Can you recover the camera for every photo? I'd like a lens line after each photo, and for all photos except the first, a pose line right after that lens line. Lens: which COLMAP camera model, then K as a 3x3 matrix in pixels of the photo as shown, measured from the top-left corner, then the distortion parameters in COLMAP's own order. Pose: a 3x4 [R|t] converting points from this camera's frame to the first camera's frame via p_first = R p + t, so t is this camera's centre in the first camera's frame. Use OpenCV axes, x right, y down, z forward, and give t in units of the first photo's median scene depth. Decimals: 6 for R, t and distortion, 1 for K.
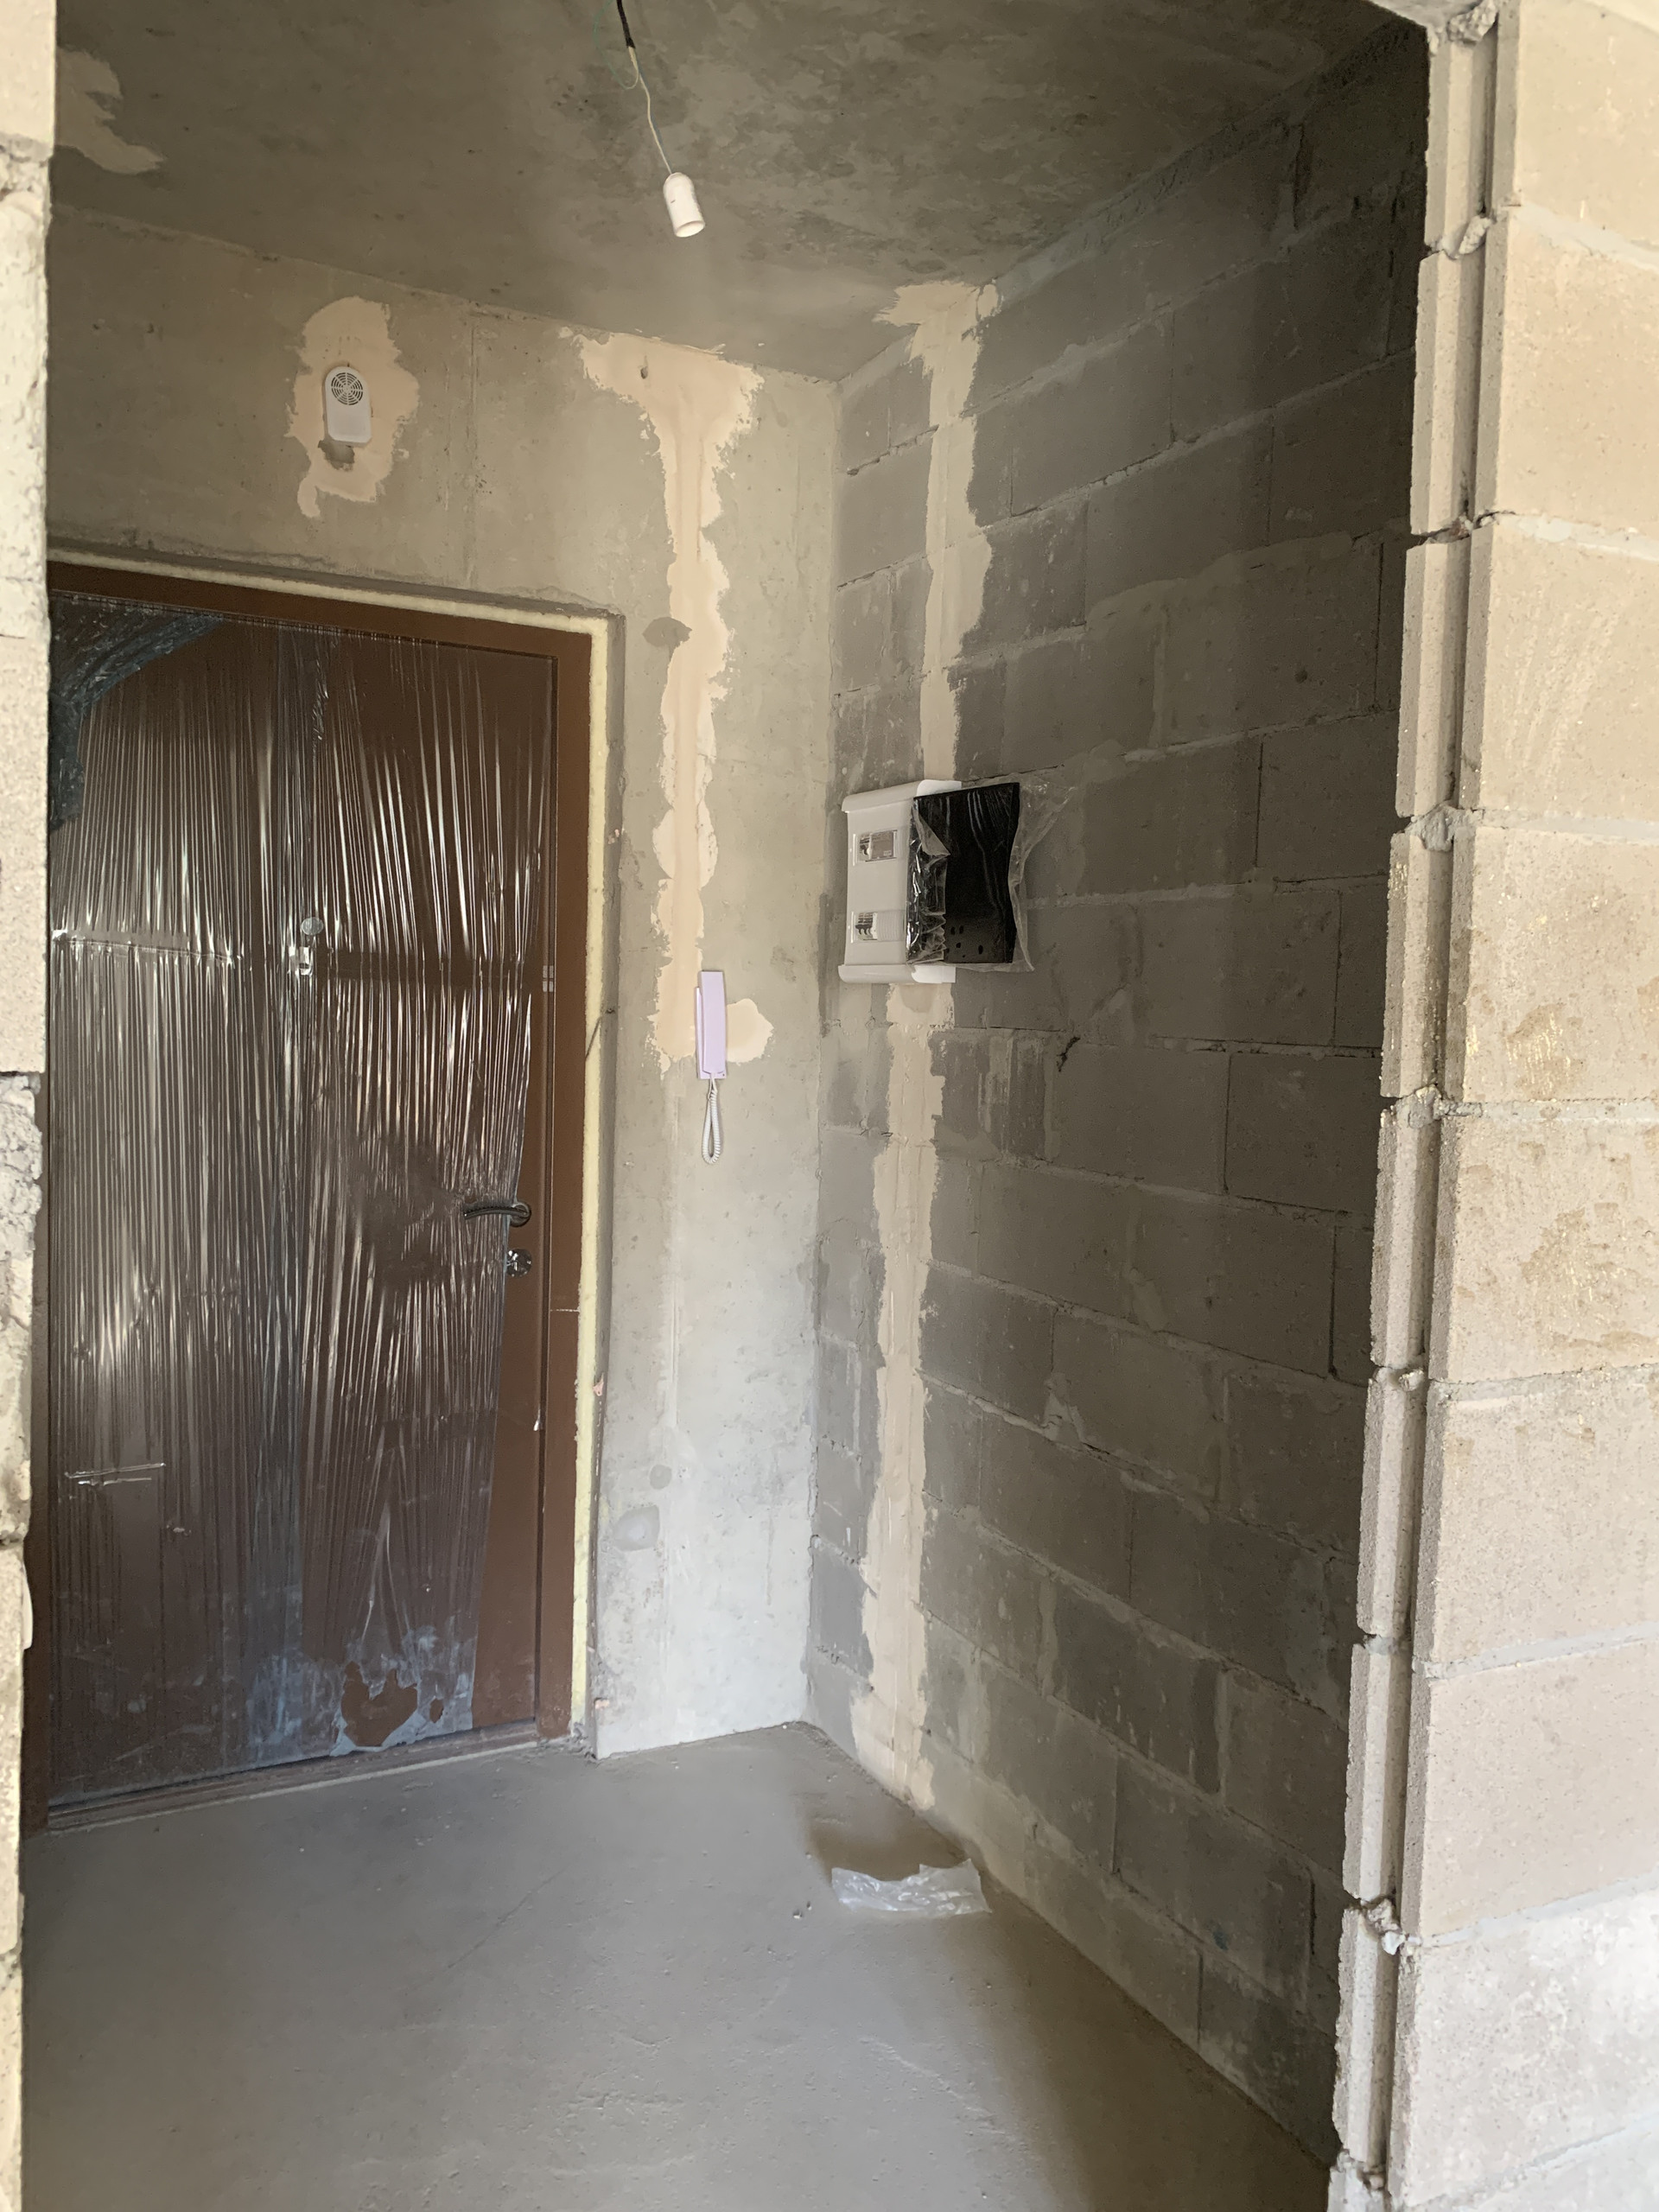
lens RADIAL K [[1702.3, 0, 846.3], [0, 1702.3, 1108.4], [0, 0, 1]] dist [0.021526, -0.025110]
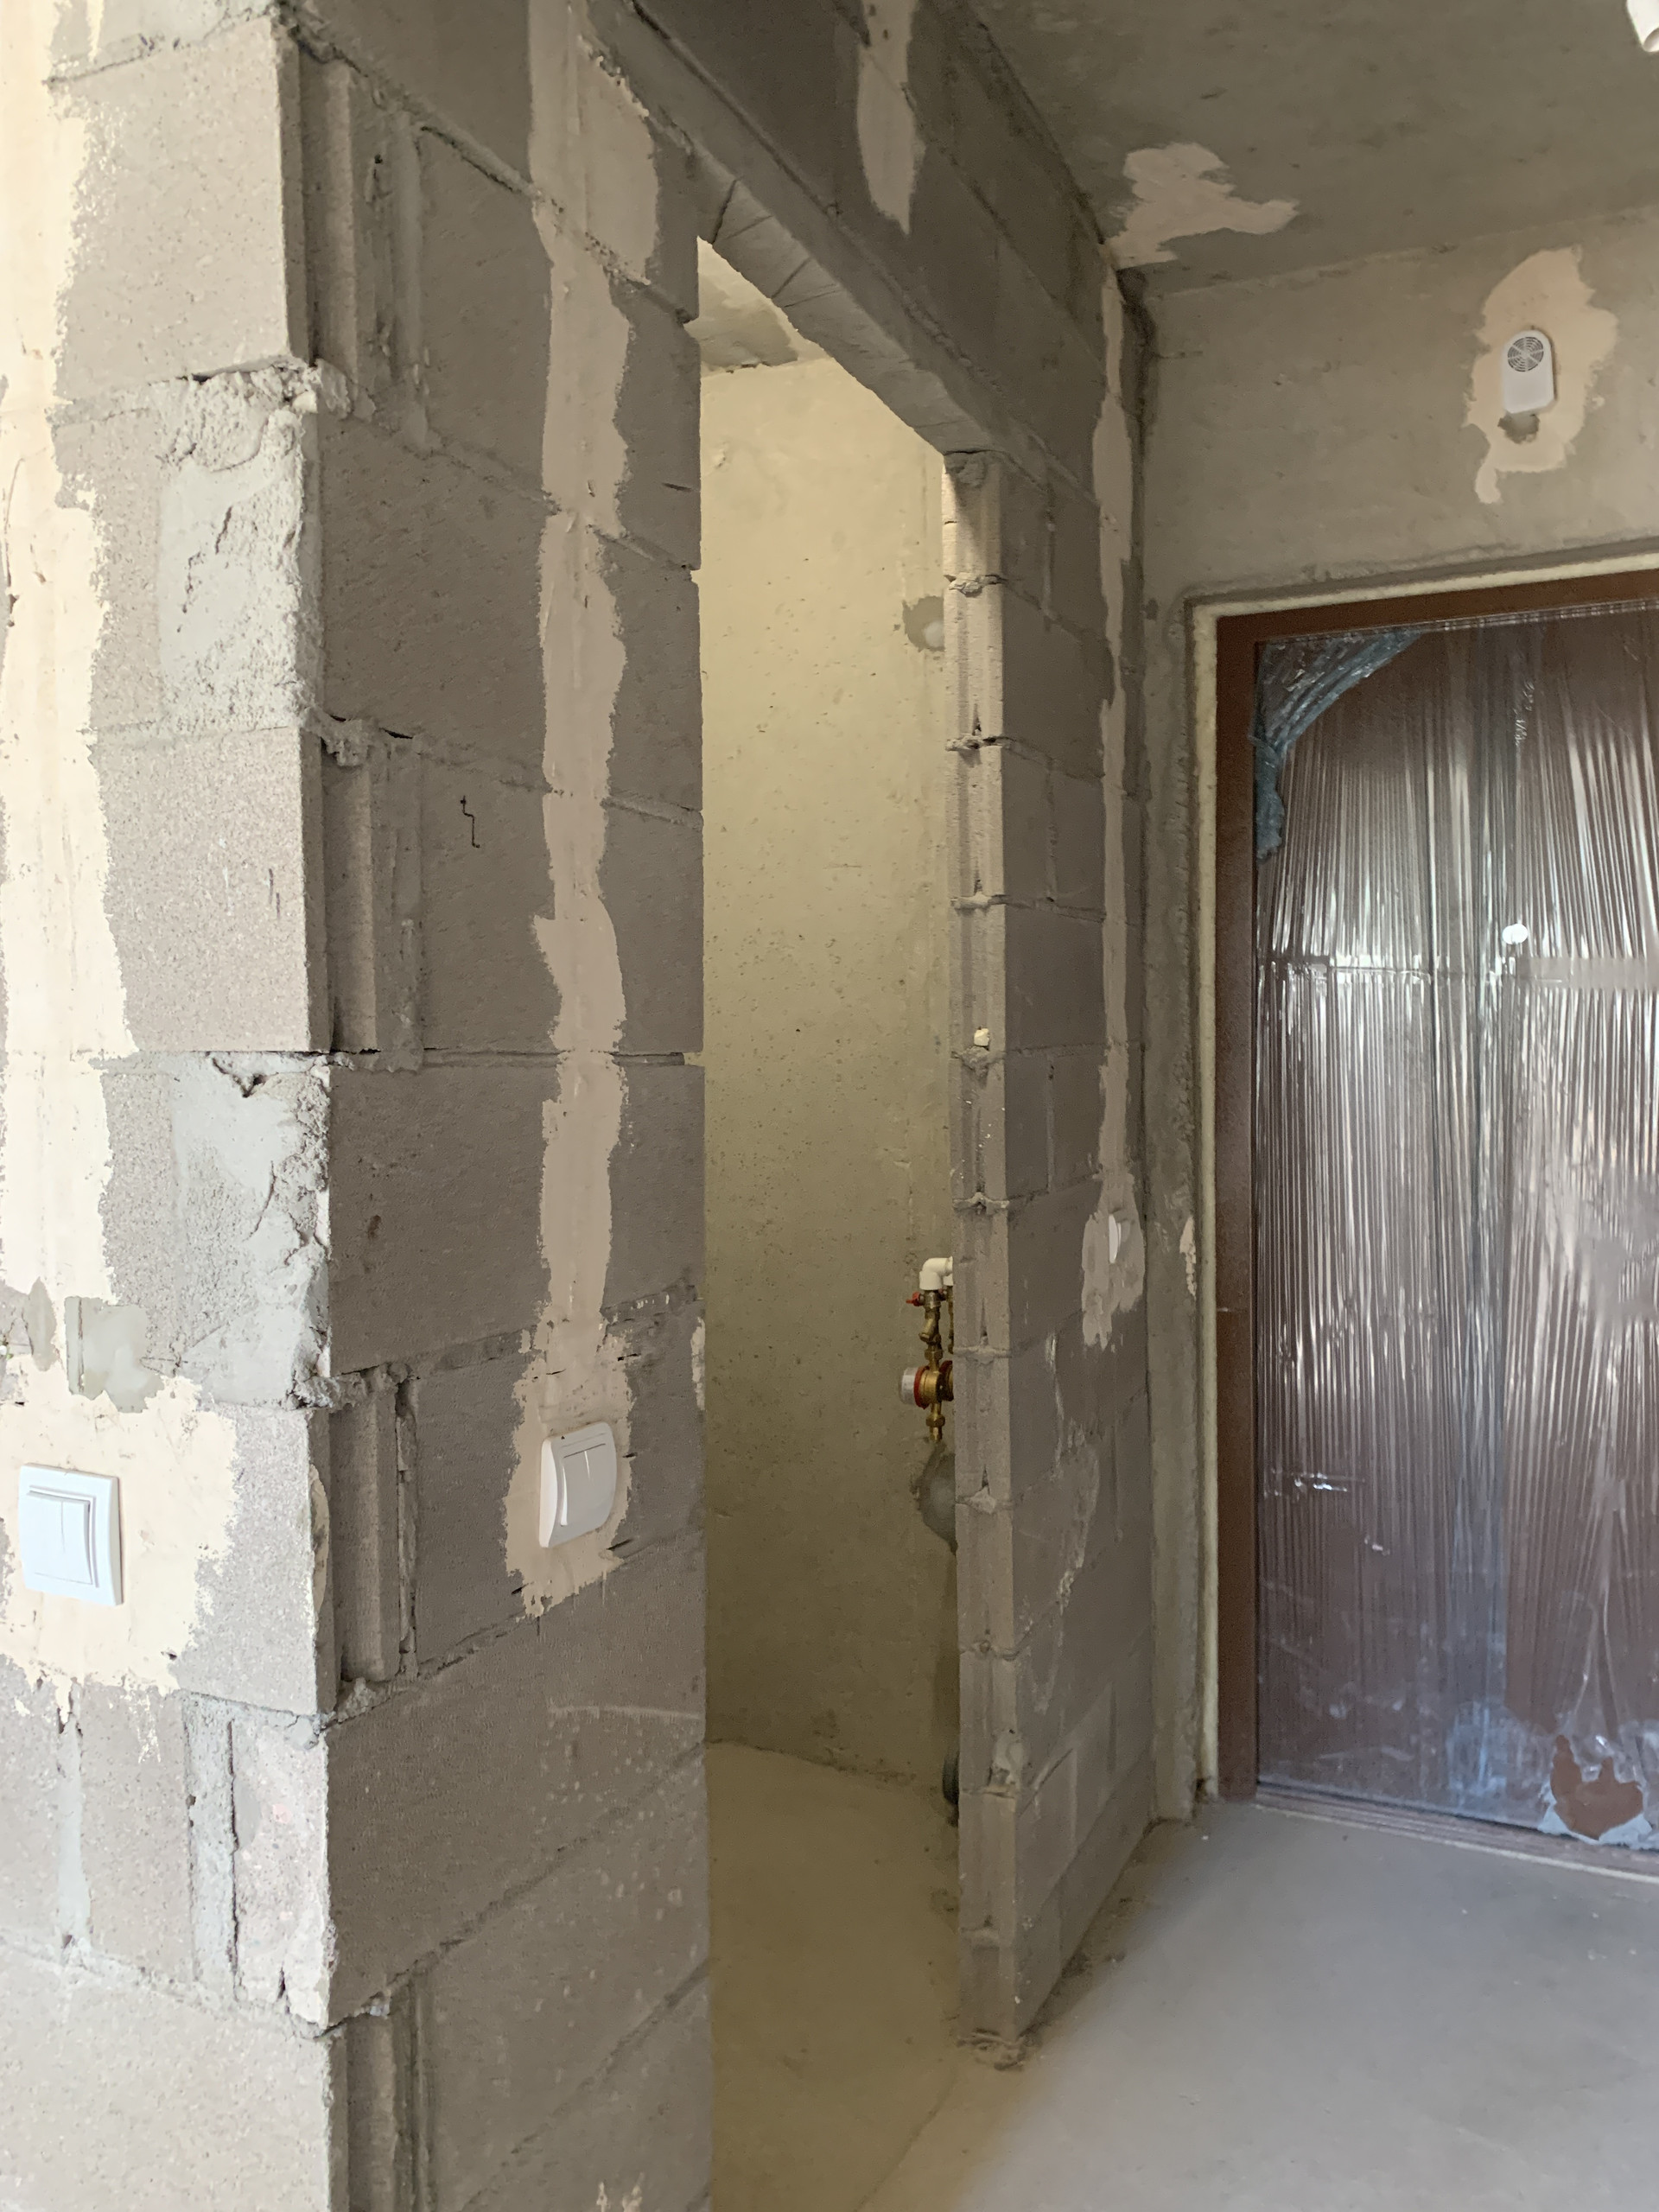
lens RADIAL K [[1702.3, 0, 834.5], [0, 1702.3, 1120.0], [0, 0, 1]] dist [0.021526, -0.025110]
pose [[0.599173, 0.006639, -0.800592, 0.218509], [-0.019288, 0.999795, -0.006144, 0.008506], [0.800387, 0.019123, 0.599178, 0.140654]]
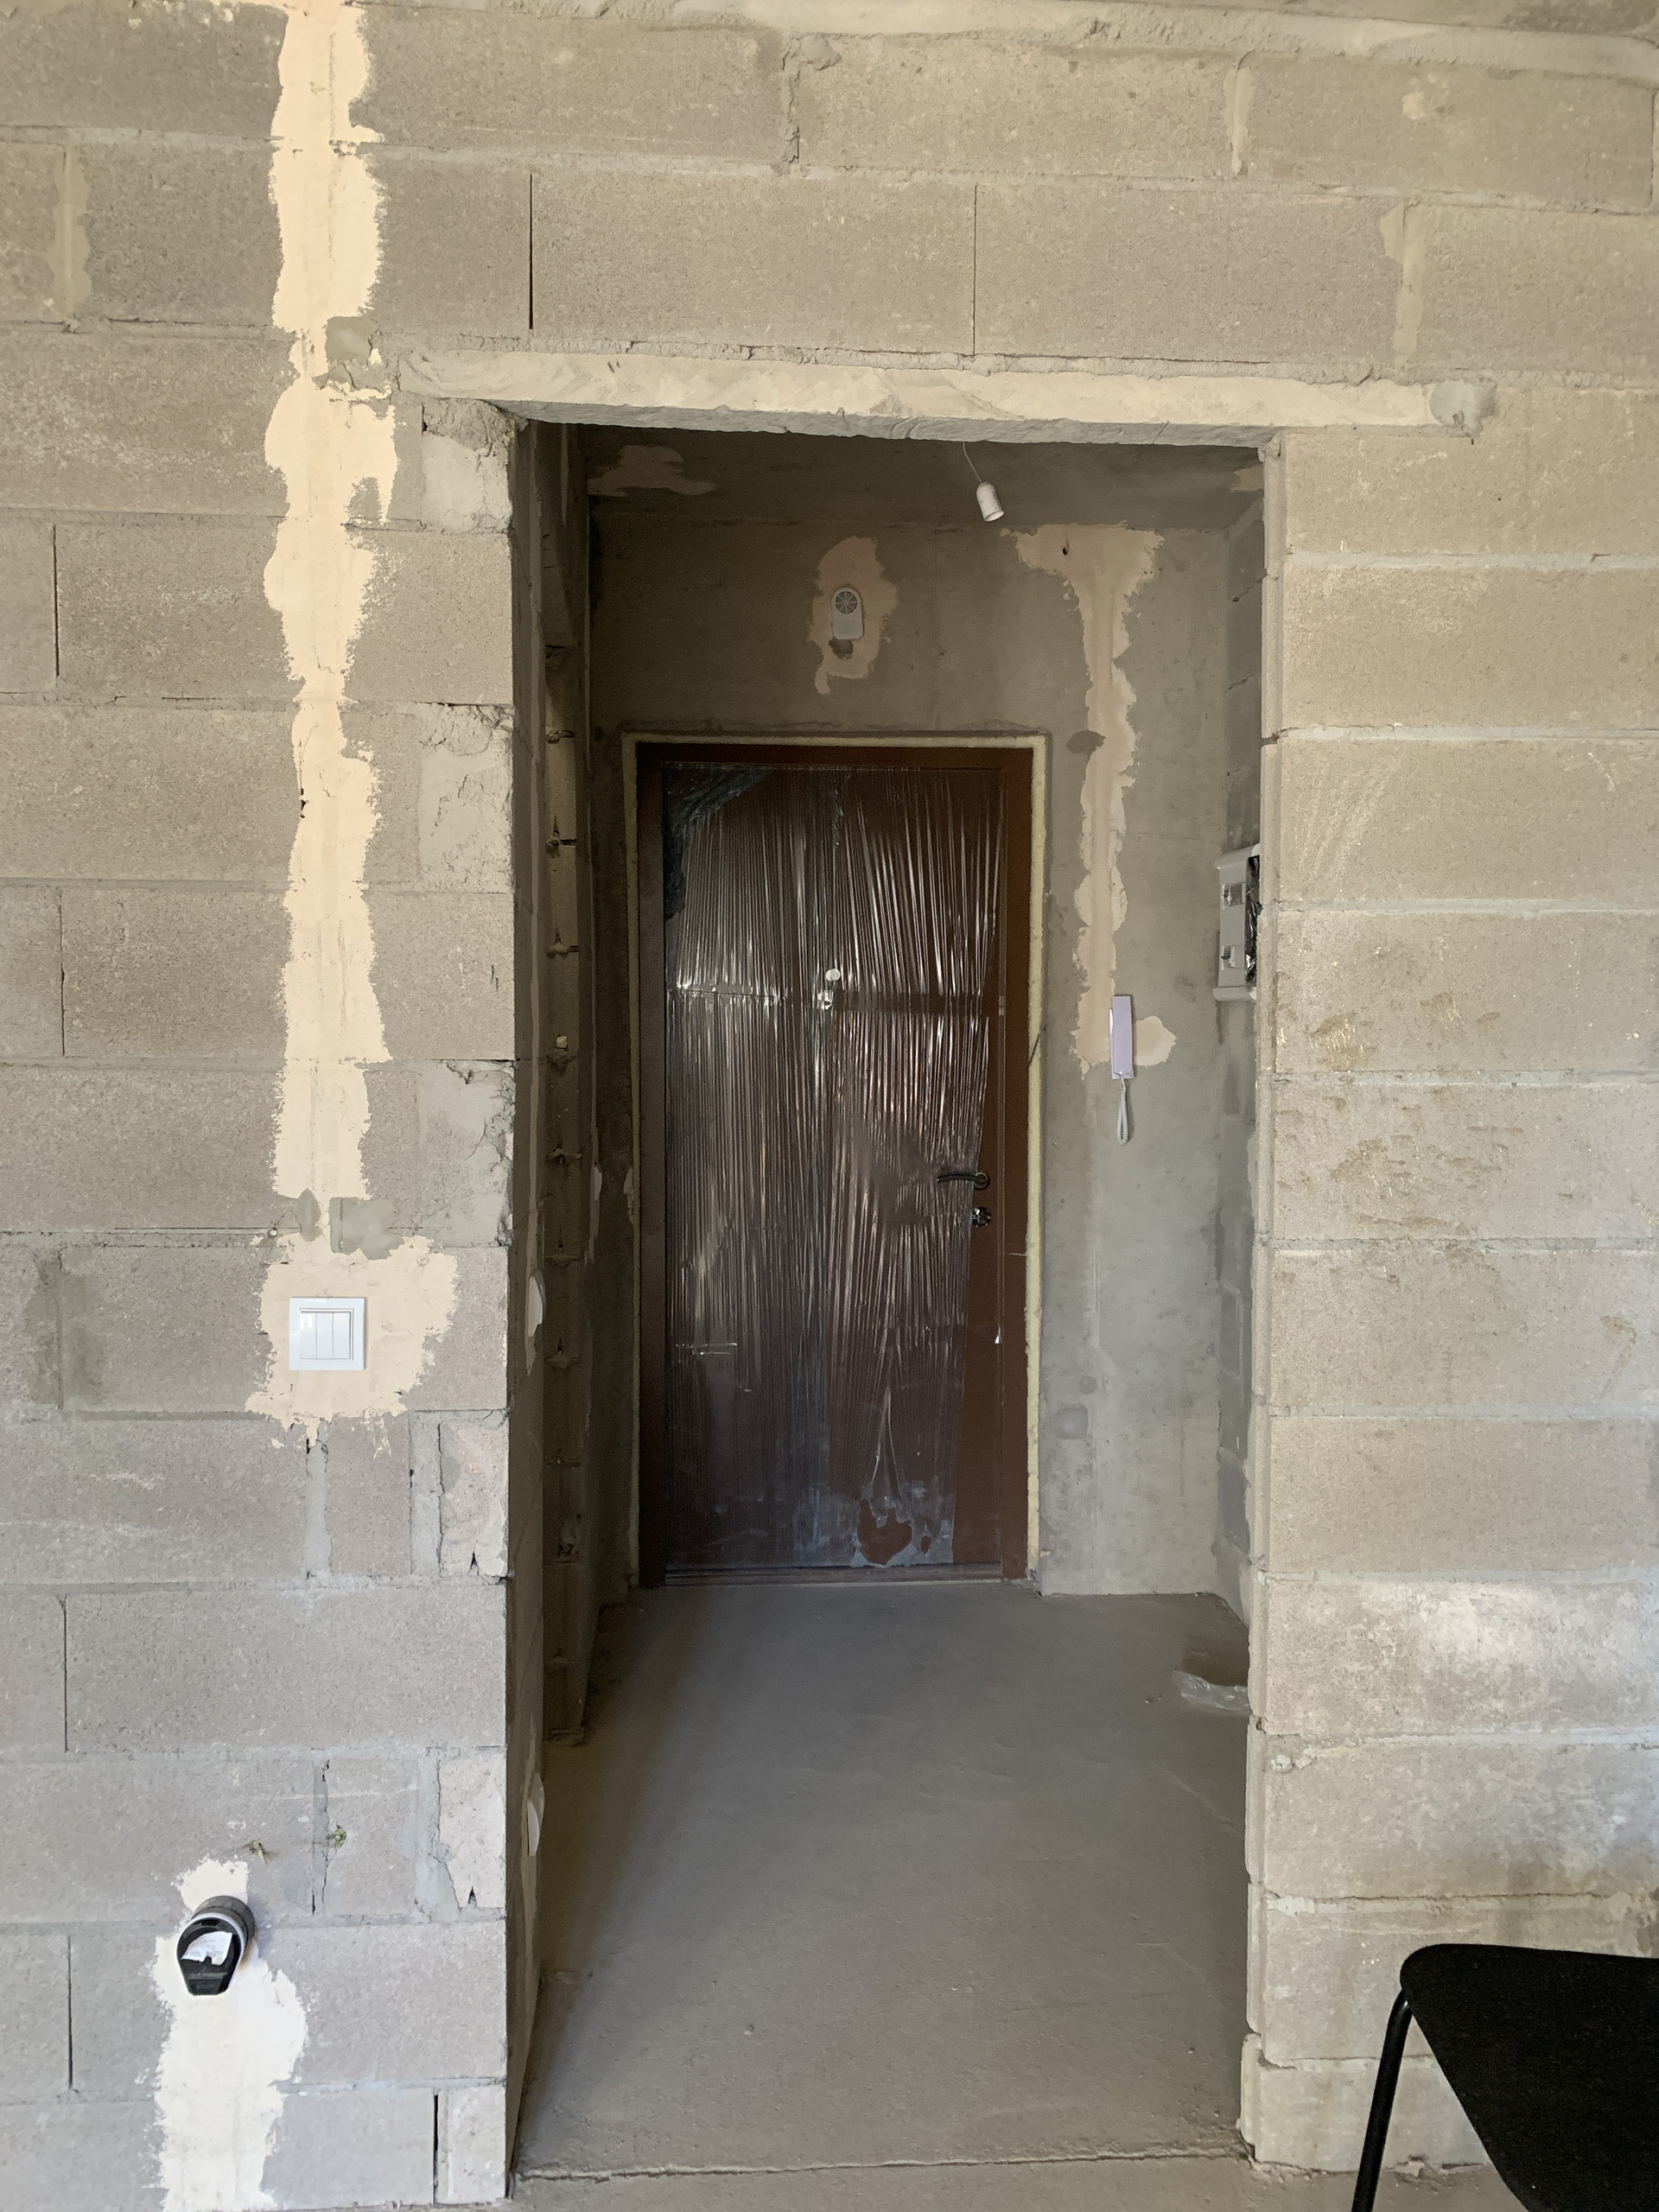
lens RADIAL K [[1702.3, 0, 836.4], [0, 1702.3, 1101.2], [0, 0, 1]] dist [0.021526, -0.025110]
pose [[0.915869, -0.005204, -0.401445, 0.262504], [-0.000819, 0.999890, -0.014831, 0.020671], [0.401478, 0.013912, 0.915763, -0.301386]]
